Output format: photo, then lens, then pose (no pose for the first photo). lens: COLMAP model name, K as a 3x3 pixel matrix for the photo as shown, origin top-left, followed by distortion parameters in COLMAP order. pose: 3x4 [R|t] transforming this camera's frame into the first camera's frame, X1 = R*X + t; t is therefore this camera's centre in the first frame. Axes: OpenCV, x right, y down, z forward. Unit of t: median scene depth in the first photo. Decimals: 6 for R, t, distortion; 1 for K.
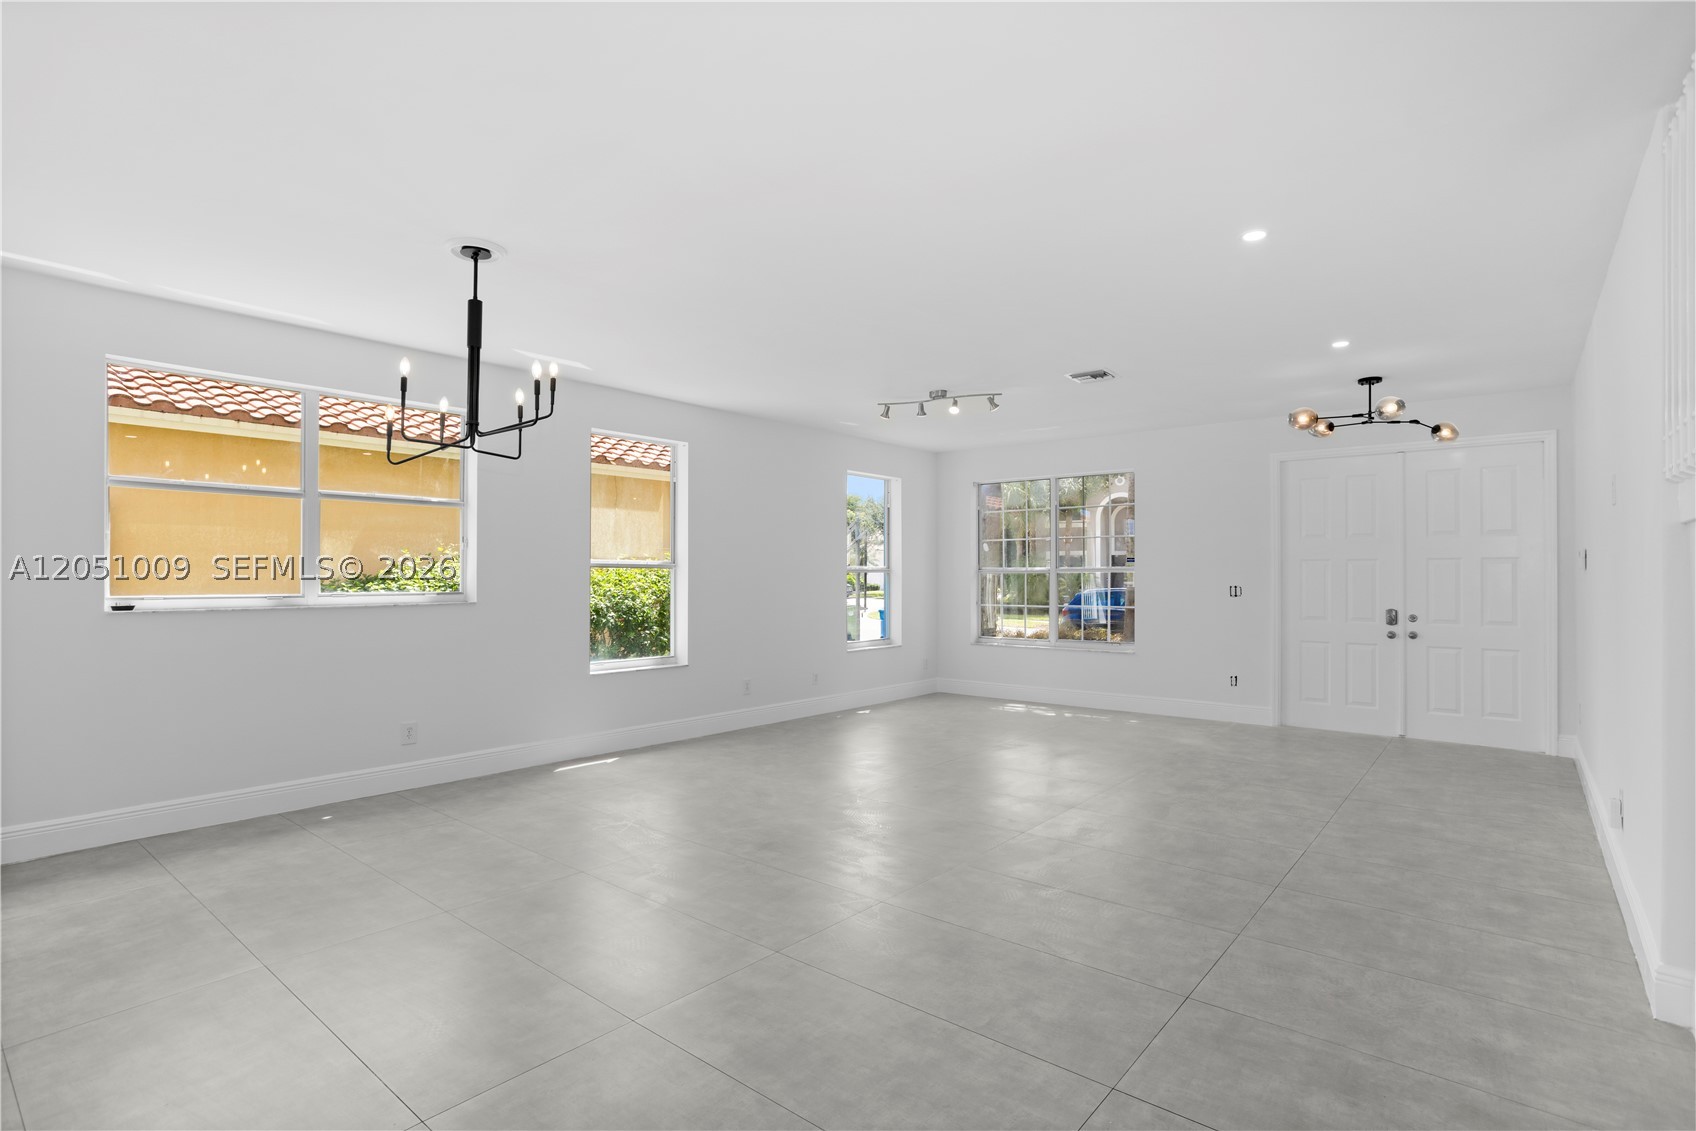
lens RADIAL K [[841.9, 0, 850.9], [0, 841.9, 570.0], [0, 0, 1]] dist [-0.066410, 0.034668]
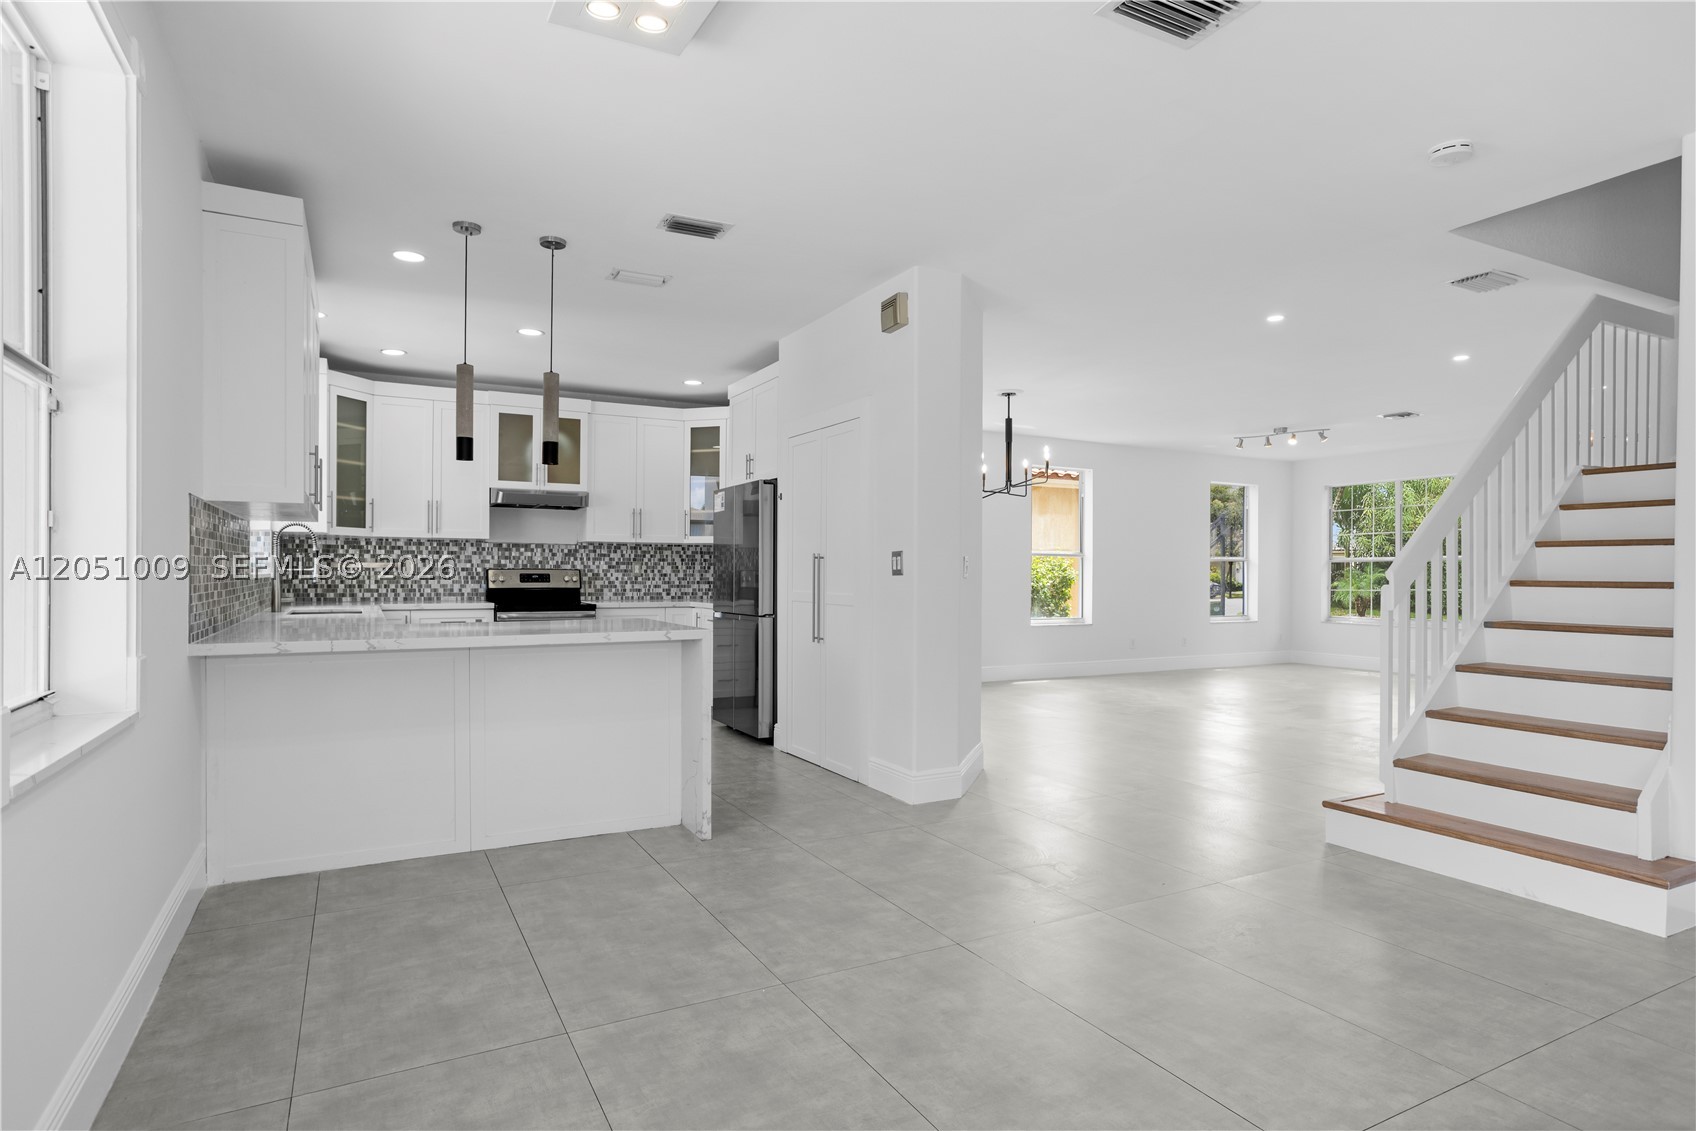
lens RADIAL K [[918.1, 0, 842.2], [0, 918.1, 573.1], [0, 0, 1]] dist [-0.037272, 0.000993]
pose [[0.925072, 0.004519, -0.379766, 0.006508], [-0.002242, 0.999977, 0.006438, 0.016964], [0.379786, -0.005104, 0.925060, -0.648525]]
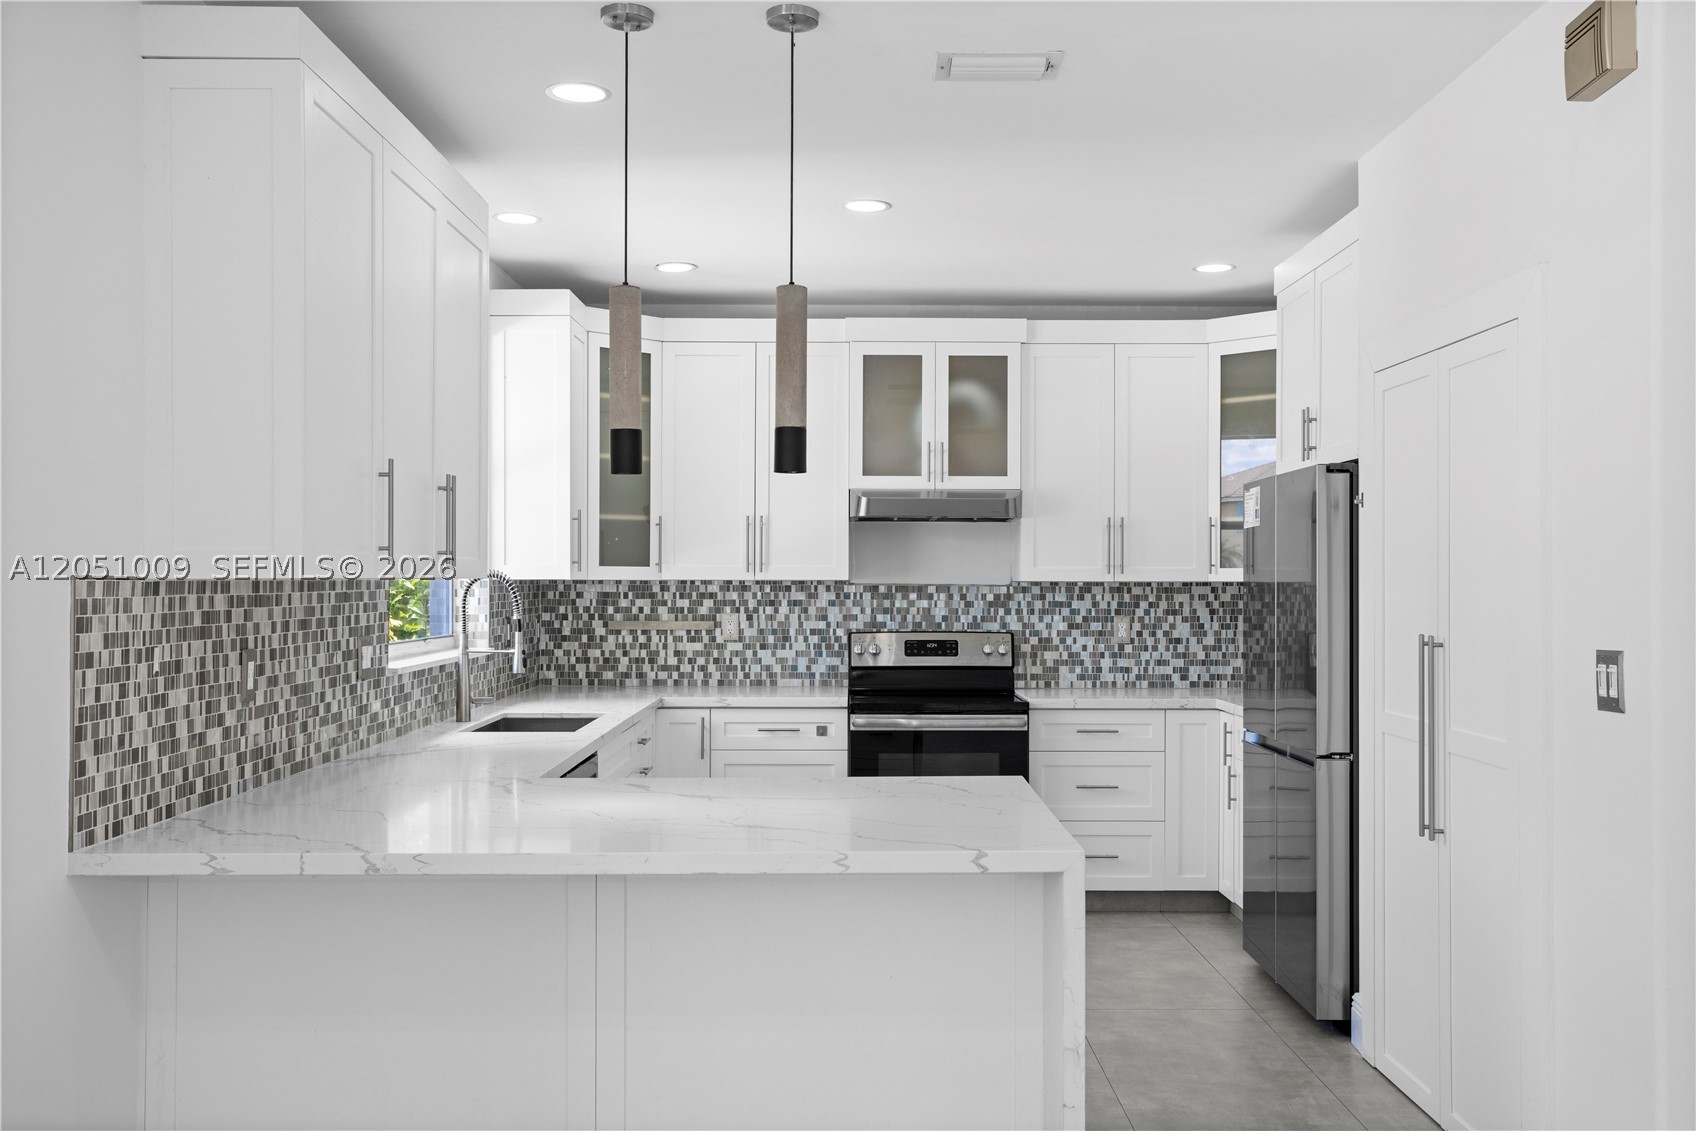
lens RADIAL K [[1508.0, 0, 848.0], [0, 1508.0, 565.5], [0, 0, 1]] dist [0.011153, 0.010516]
pose [[0.638781, -0.006734, -0.769359, -0.016793], [0.003394, 0.999977, -0.005935, -0.020606], [0.769381, 0.001180, 0.638789, -0.444827]]
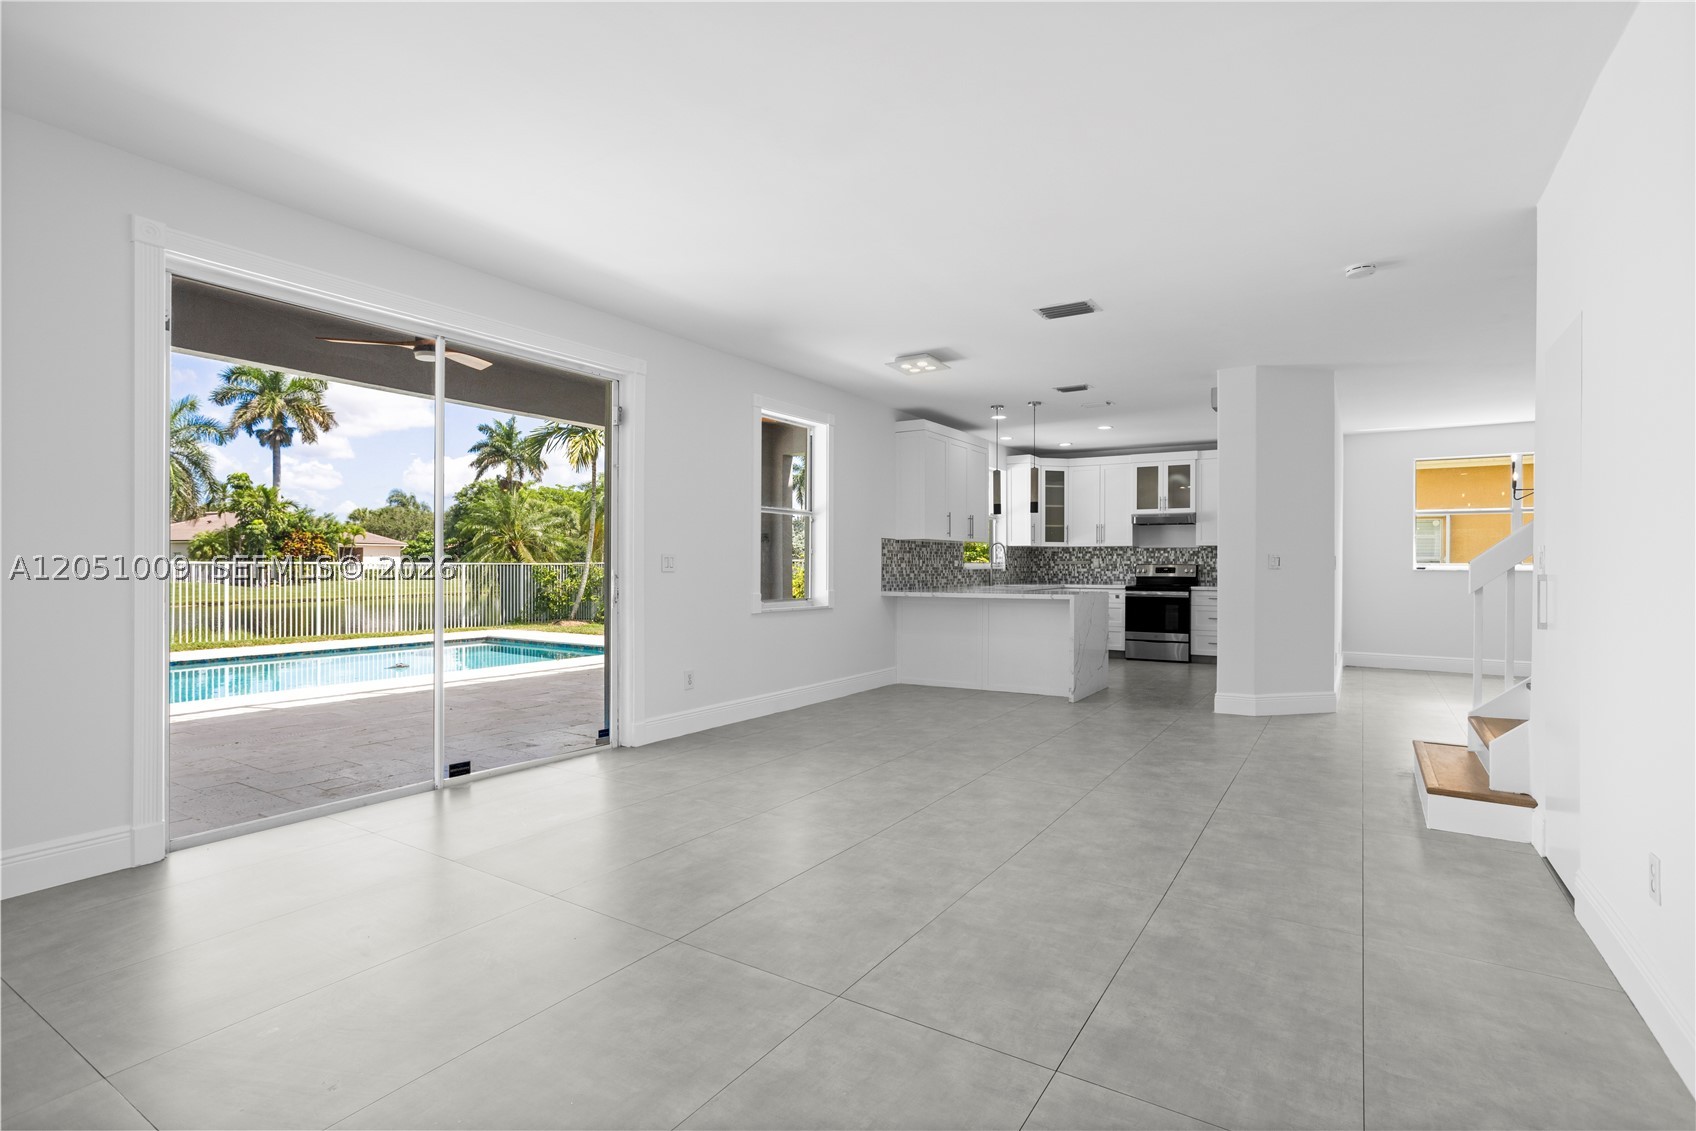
lens RADIAL K [[823.3, 0, 844.5], [0, 823.3, 563.3], [0, 0, 1]] dist [-0.059328, 0.030481]
pose [[0.124247, -0.001739, -0.992250, 0.715210], [0.003655, 0.999992, -0.001294, 0.017708], [0.992245, -0.003466, 0.124252, -0.545885]]
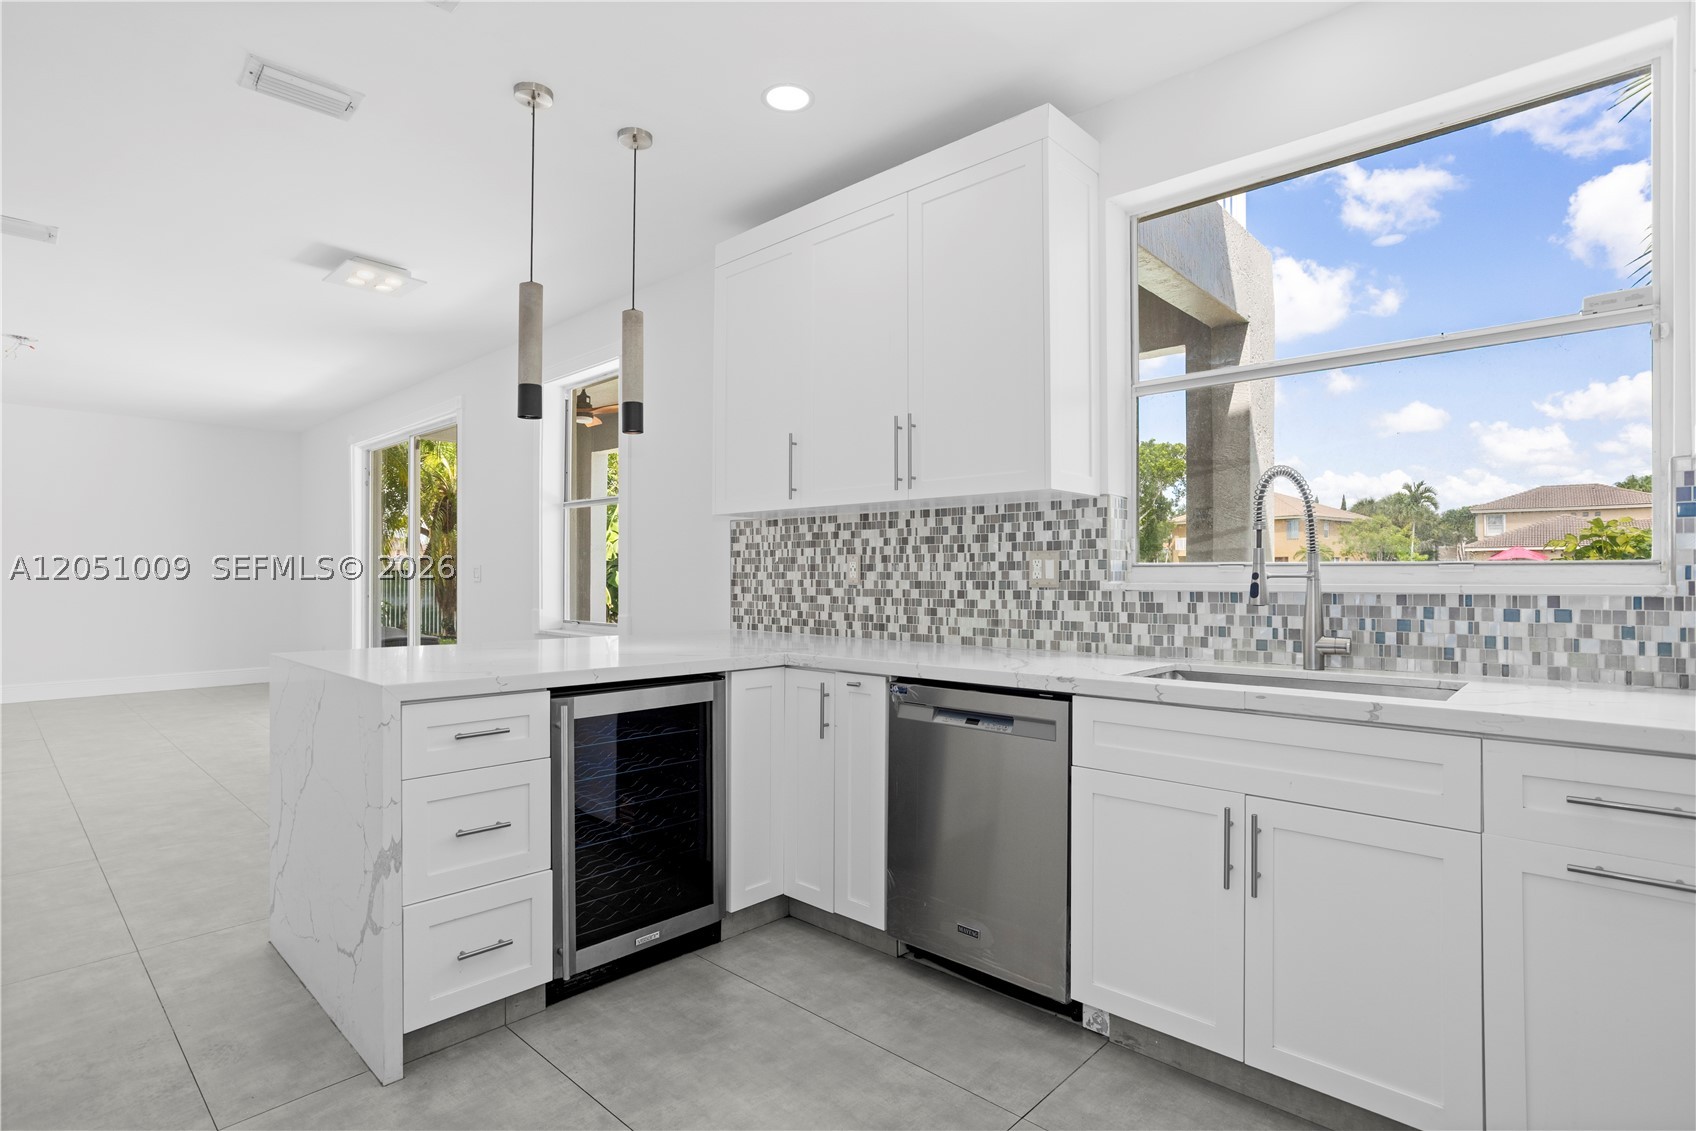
lens RADIAL K [[841.9, 0, 850.9], [0, 841.9, 570.0], [0, 0, 1]] dist [-0.066410, 0.034668]
pose [[-0.998420, 0.001464, 0.056166, -0.613037], [0.000949, 0.999957, -0.009195, 0.020831], [-0.056177, -0.009127, -0.998379, 0.267904]]
